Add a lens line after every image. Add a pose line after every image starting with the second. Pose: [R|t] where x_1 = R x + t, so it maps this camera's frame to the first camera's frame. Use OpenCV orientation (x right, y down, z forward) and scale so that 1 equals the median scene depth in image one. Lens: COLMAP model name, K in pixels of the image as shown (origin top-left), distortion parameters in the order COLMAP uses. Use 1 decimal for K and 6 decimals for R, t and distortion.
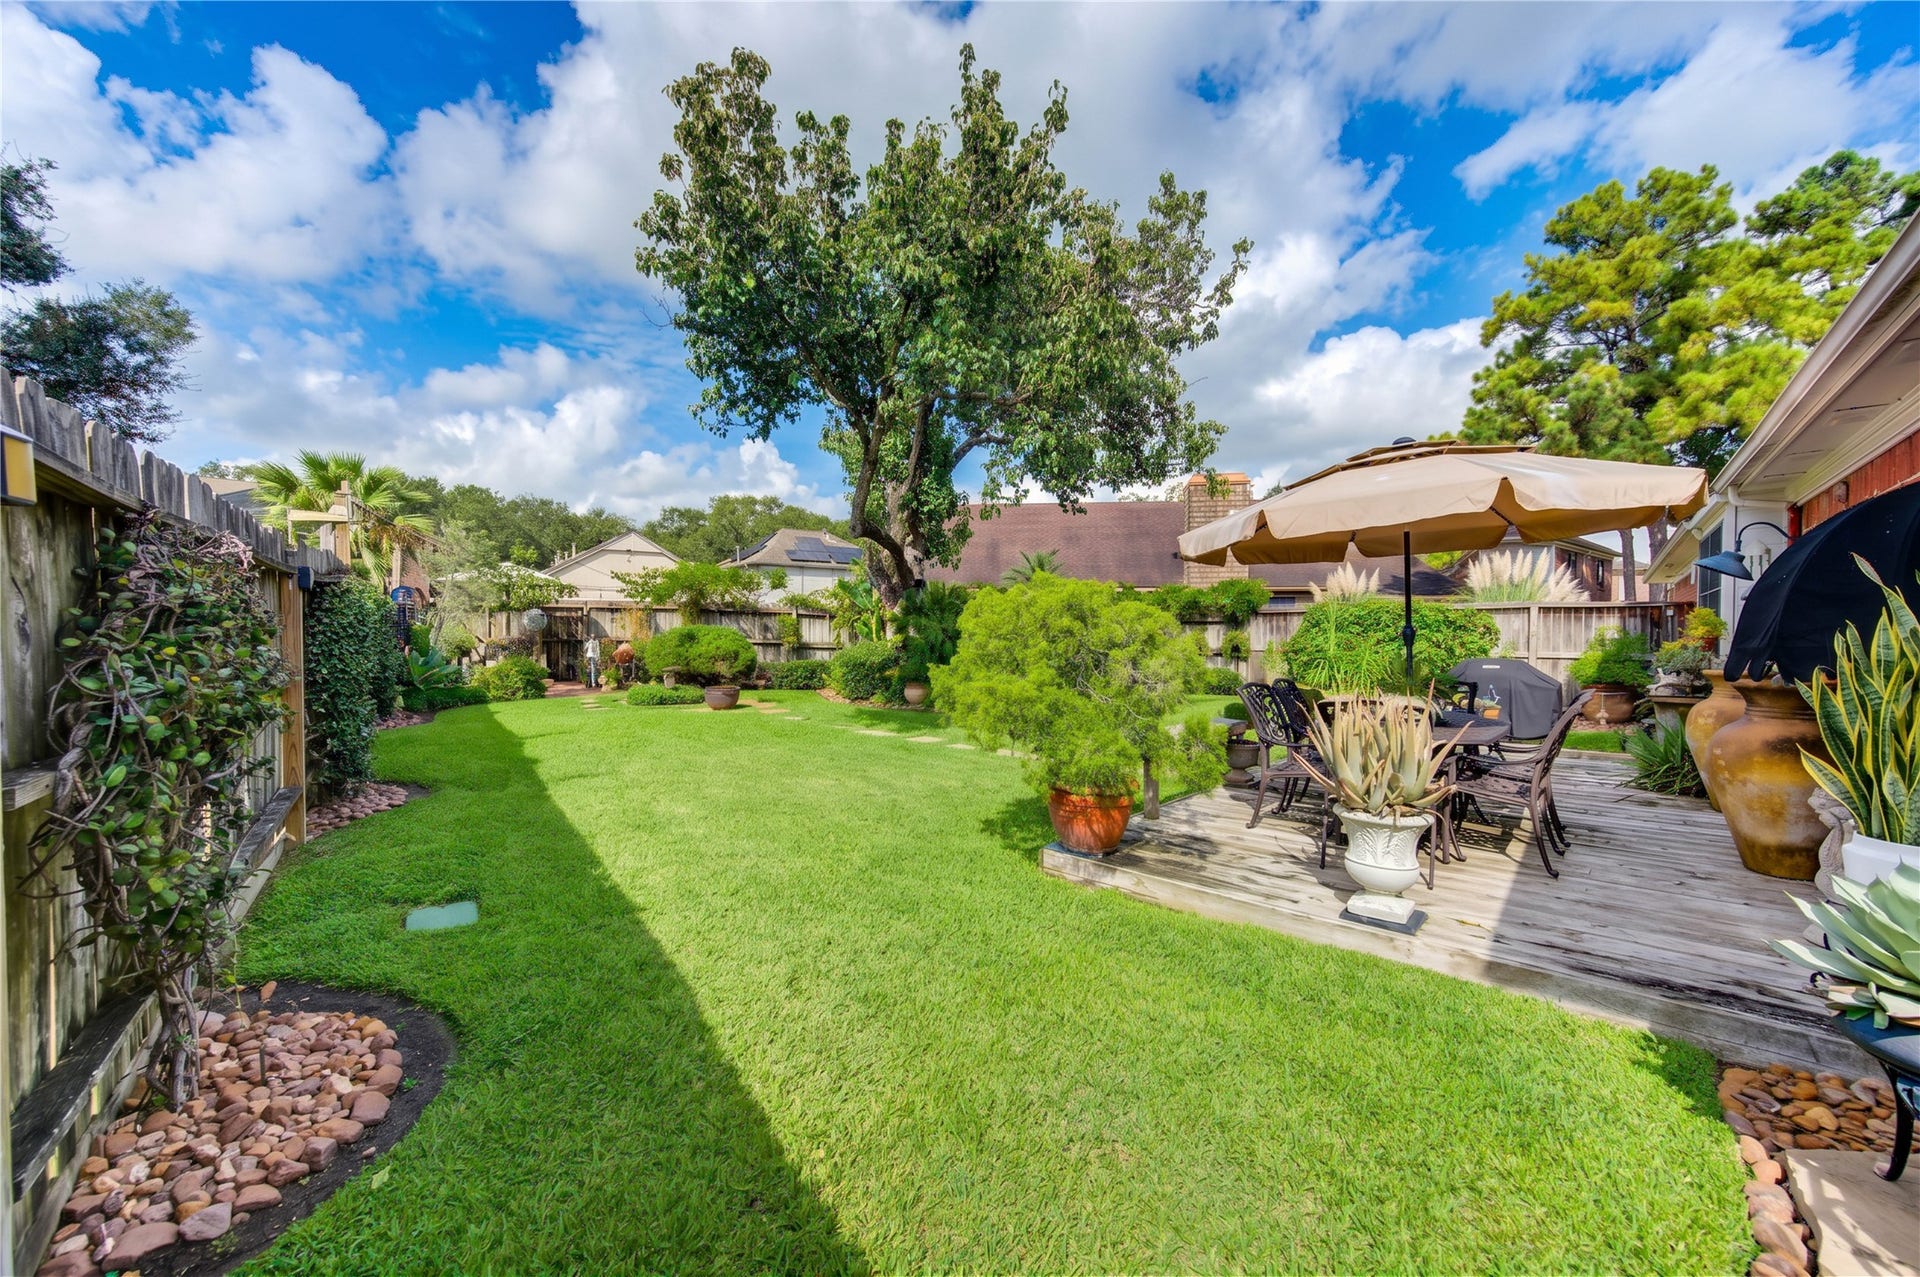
lens RADIAL K [[743.9, 0, 968.8], [0, 743.9, 639.0], [0, 0, 1]] dist [0.001639, 0.000068]
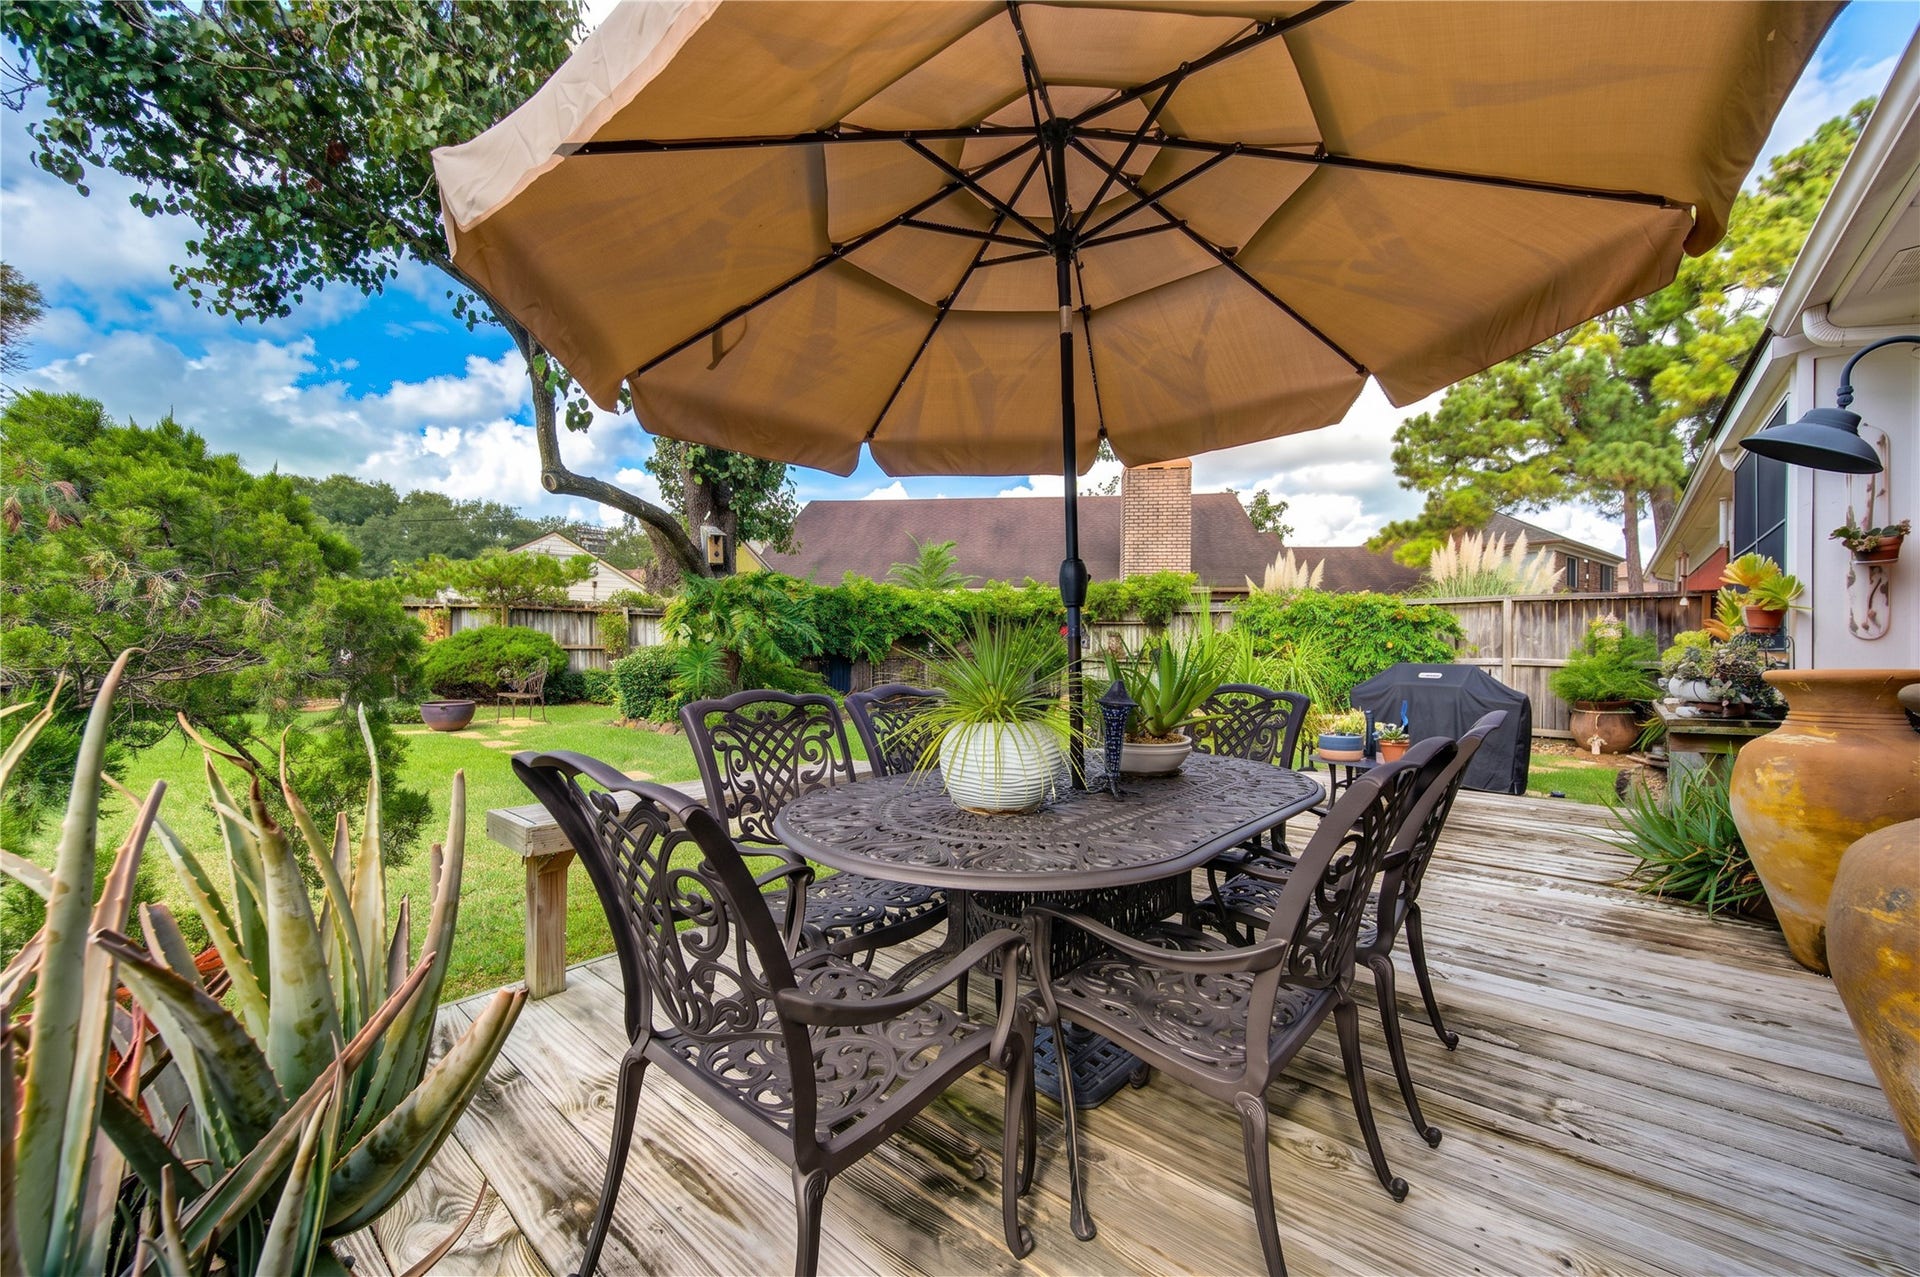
lens RADIAL K [[720.7, 0, 949.4], [0, 720.7, 646.7], [0, 0, 1]] dist [-0.013227, -0.000374]
pose [[0.999020, 0.003594, -0.044117, 0.209766], [-0.004076, 0.999933, -0.010842, 0.015057], [0.044075, 0.011011, 0.998968, 0.228571]]
